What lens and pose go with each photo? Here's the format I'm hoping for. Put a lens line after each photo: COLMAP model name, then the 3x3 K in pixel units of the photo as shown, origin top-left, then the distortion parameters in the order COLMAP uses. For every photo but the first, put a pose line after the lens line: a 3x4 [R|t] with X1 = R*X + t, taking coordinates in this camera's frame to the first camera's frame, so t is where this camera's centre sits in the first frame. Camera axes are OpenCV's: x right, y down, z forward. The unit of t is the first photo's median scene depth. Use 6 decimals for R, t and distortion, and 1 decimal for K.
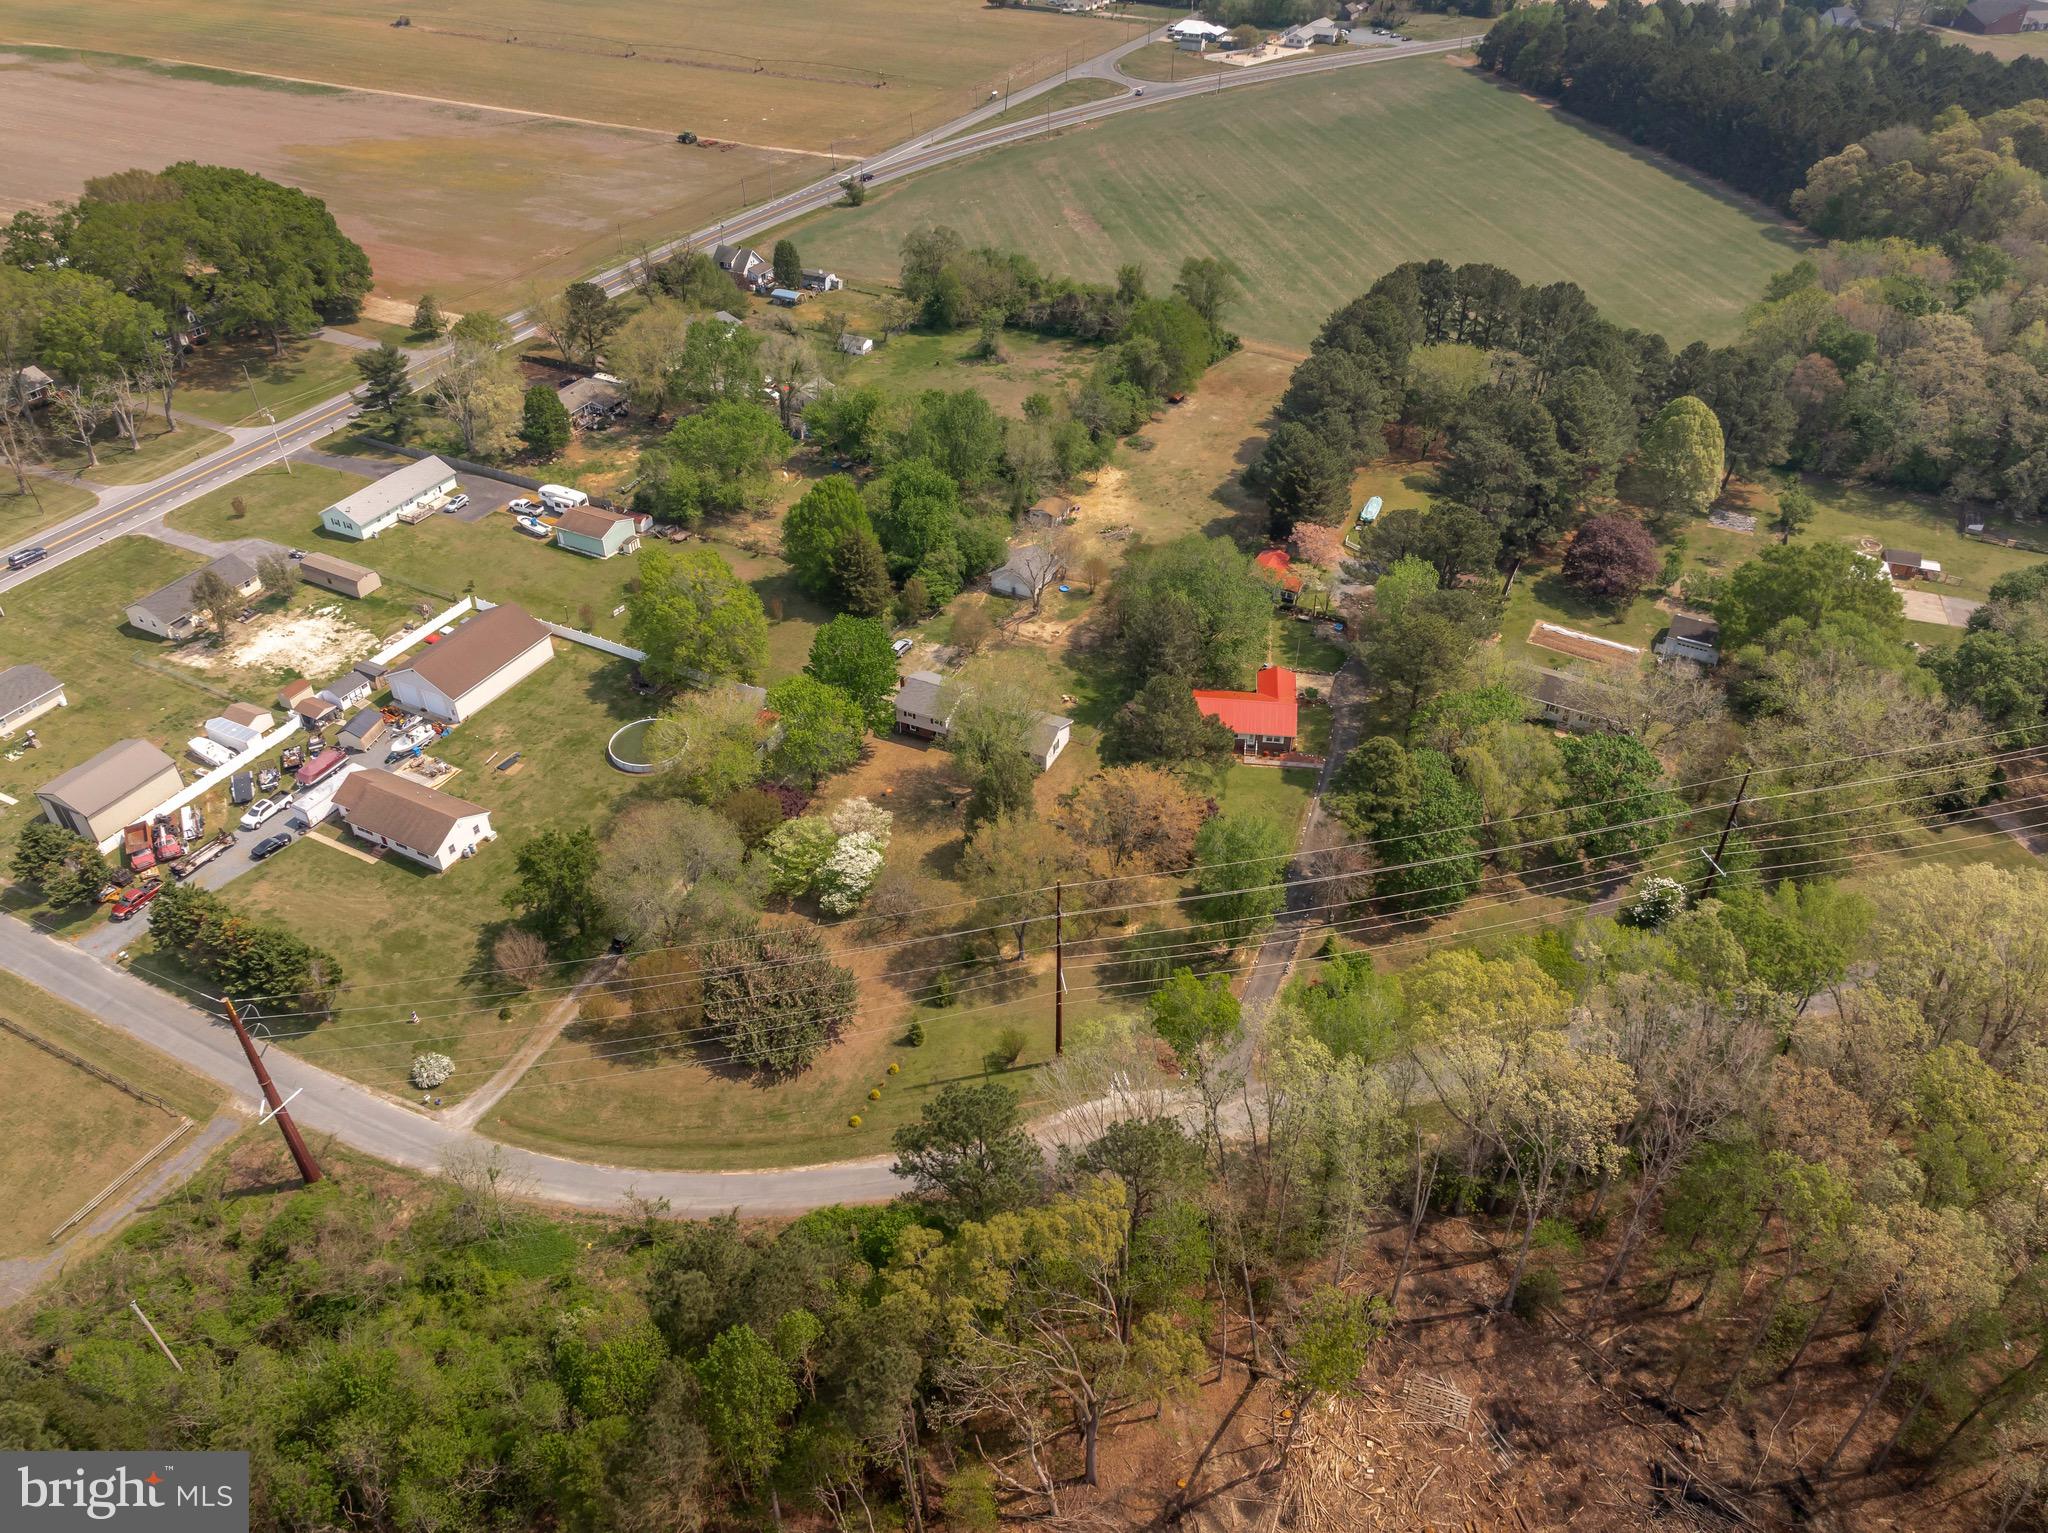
lens RADIAL K [[1436.4, 0, 1028.9], [0, 1436.4, 762.6], [0, 0, 1]] dist [-0.033616, 0.021120]
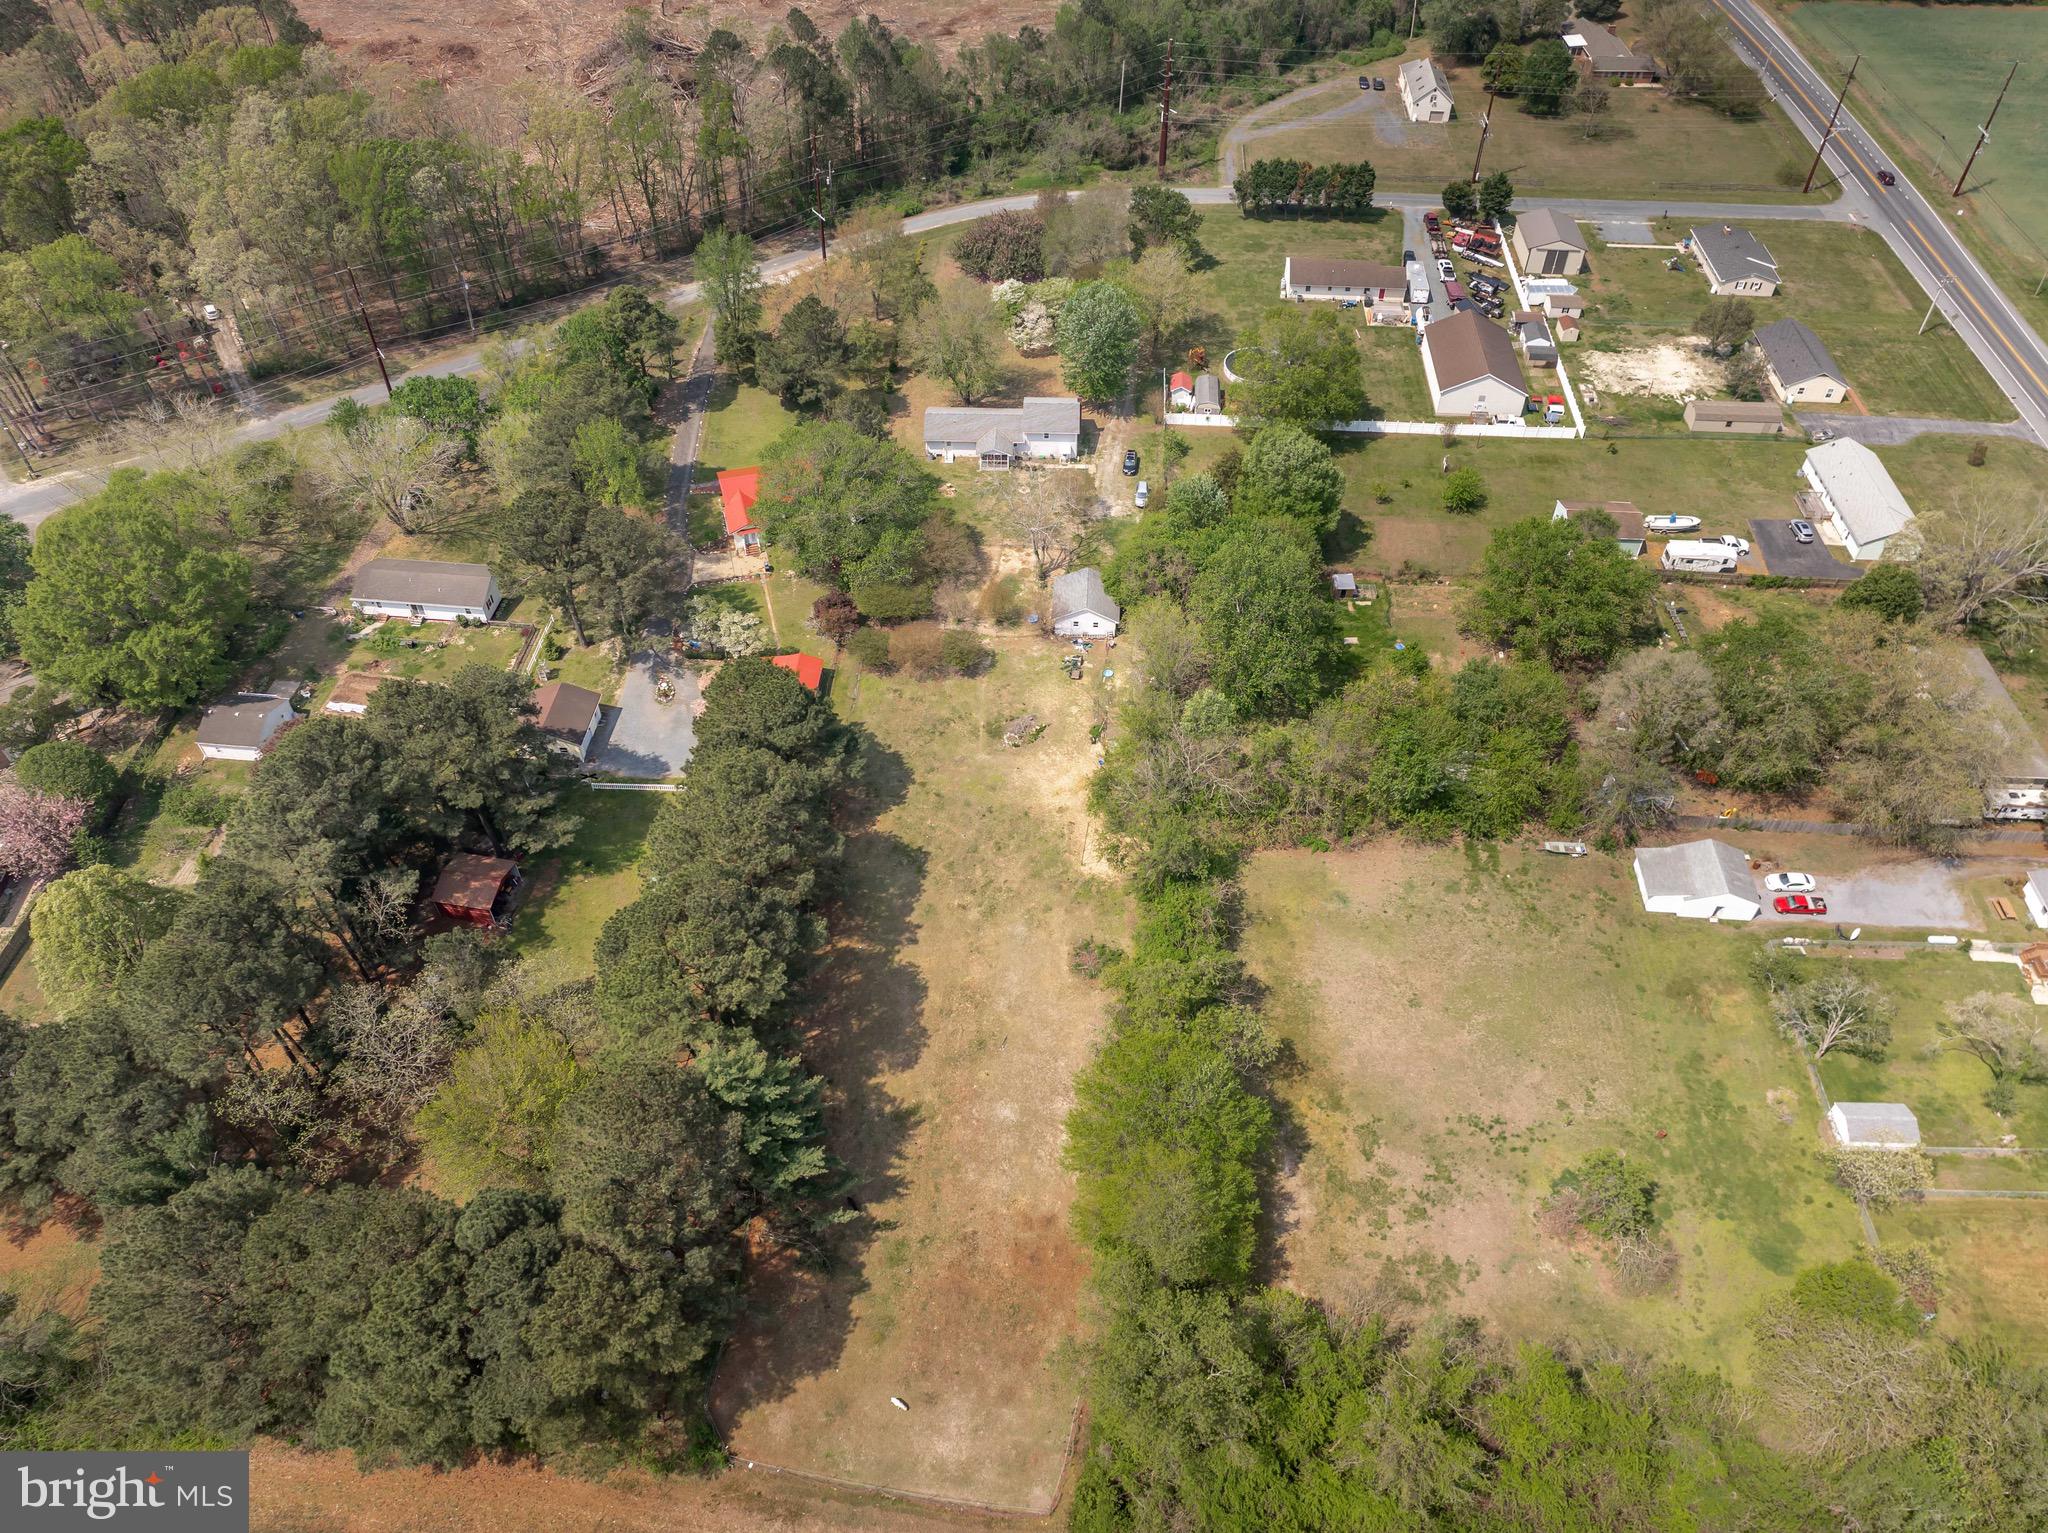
lens RADIAL K [[1436.4, 0, 1028.9], [0, 1436.4, 762.6], [0, 0, 1]] dist [-0.033616, 0.021120]
pose [[-0.919913, 0.278000, -0.276542, 0.262463], [-0.242889, 0.149680, 0.958437, -0.848305], [0.307838, 0.948848, -0.070170, 1.081975]]
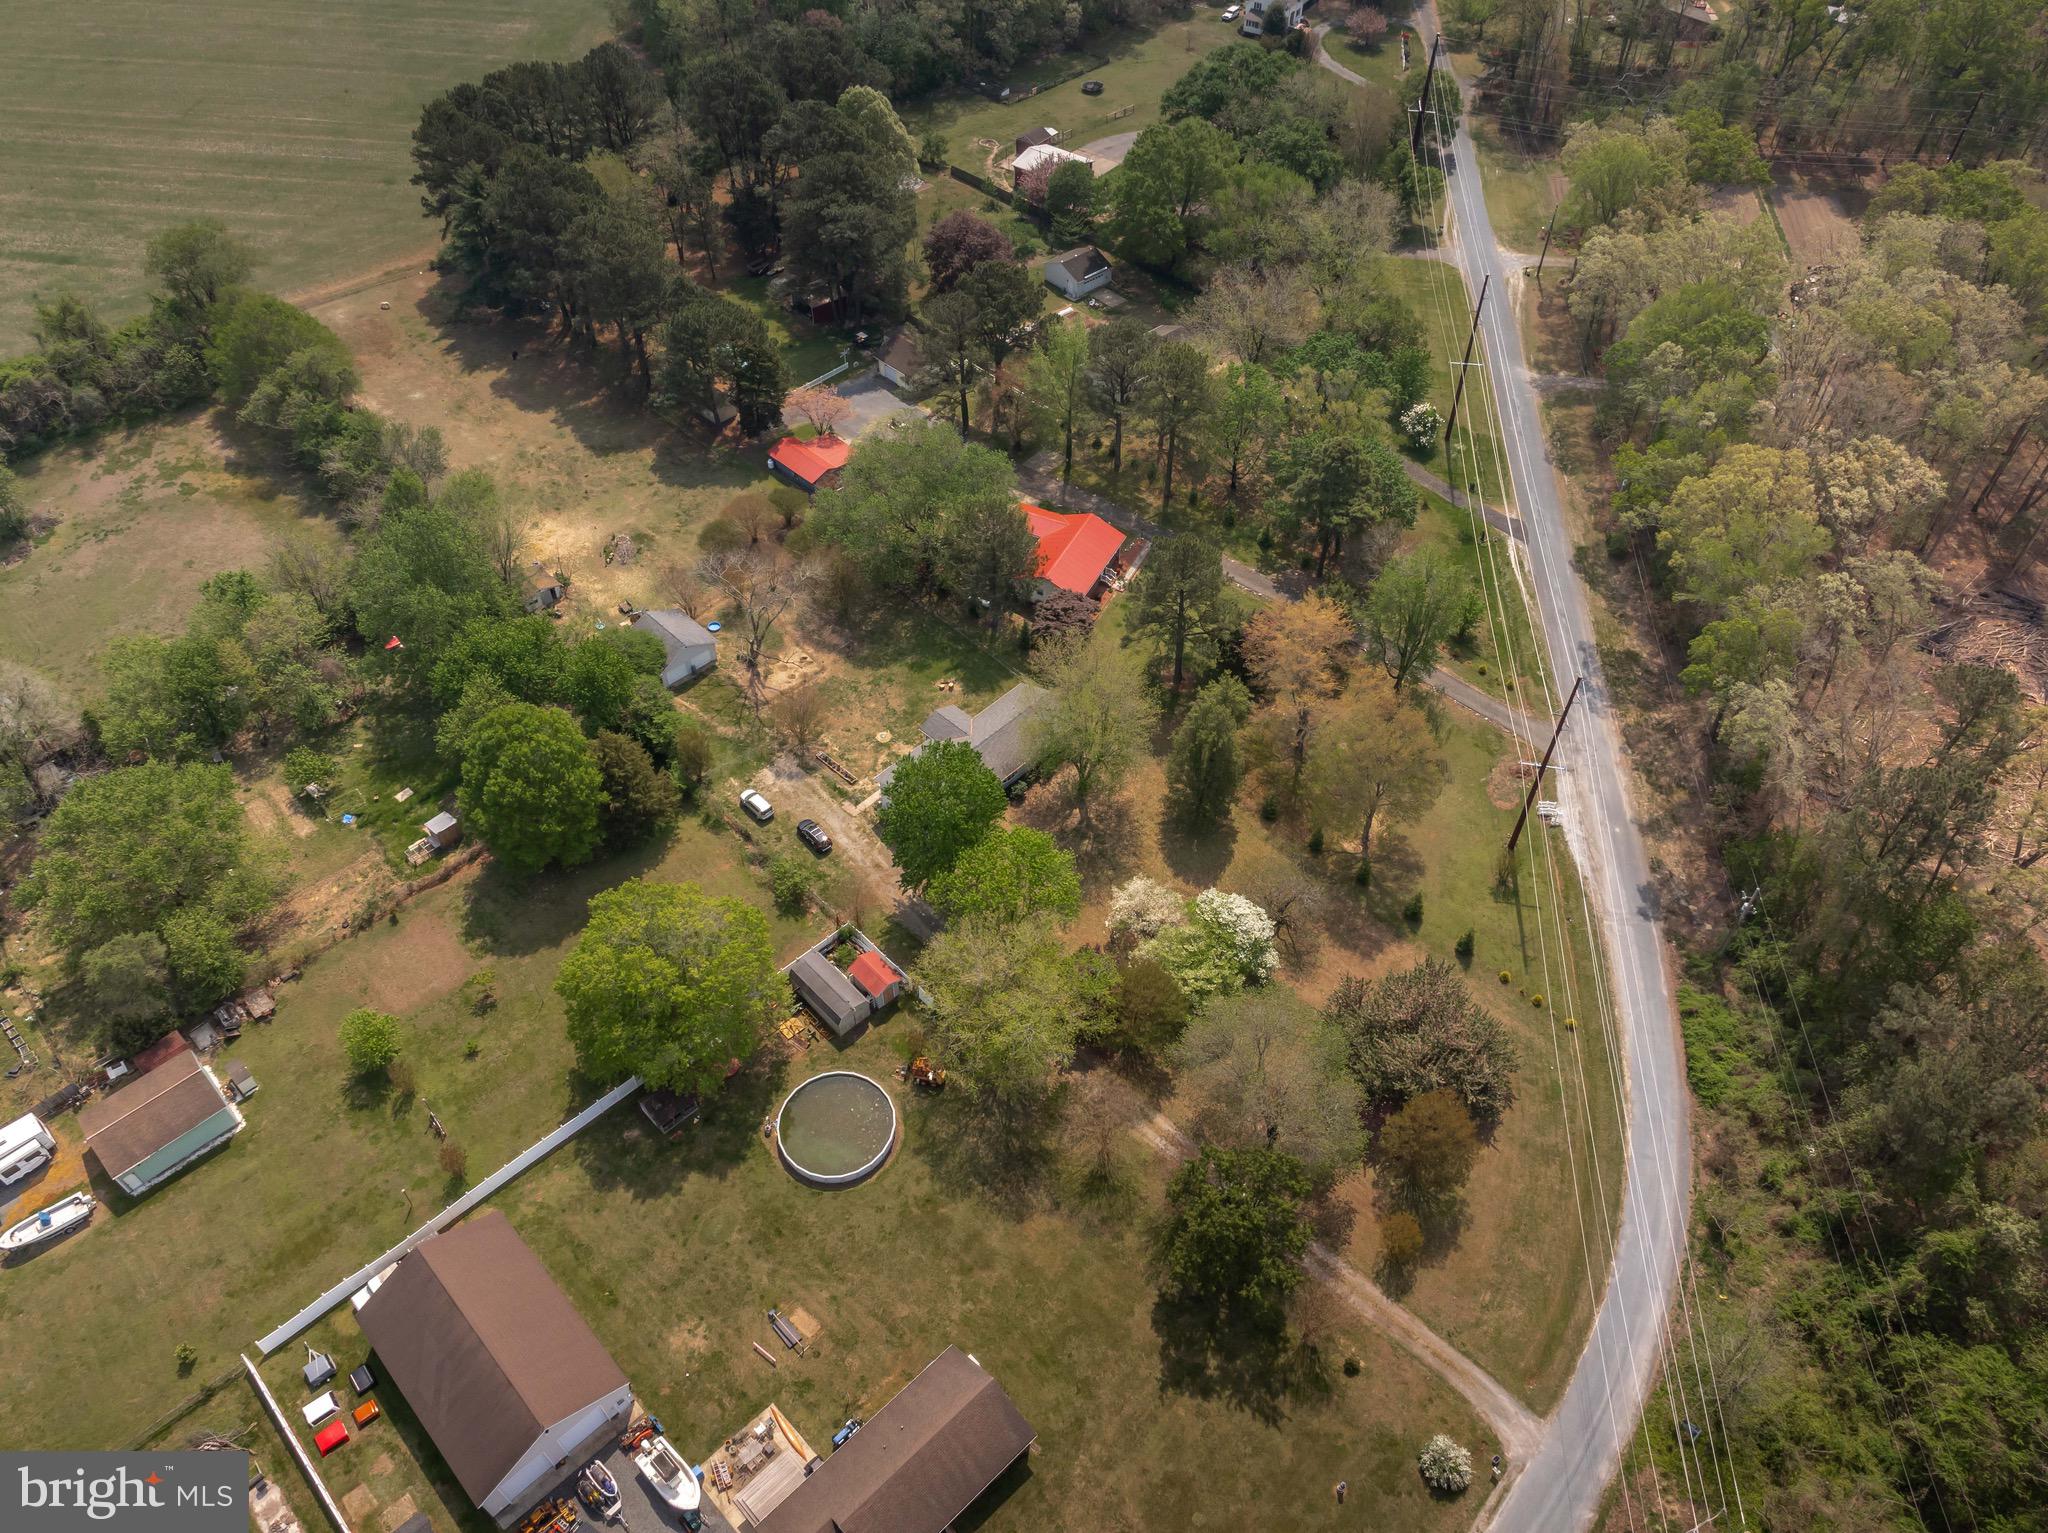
lens RADIAL K [[1436.4, 0, 1028.9], [0, 1436.4, 762.6], [0, 0, 1]] dist [-0.033616, 0.021120]
pose [[0.328894, -0.696743, 0.637478, -0.441677], [0.572050, 0.684080, 0.452541, -0.308906], [-0.751390, 0.215832, 0.623562, 0.387864]]
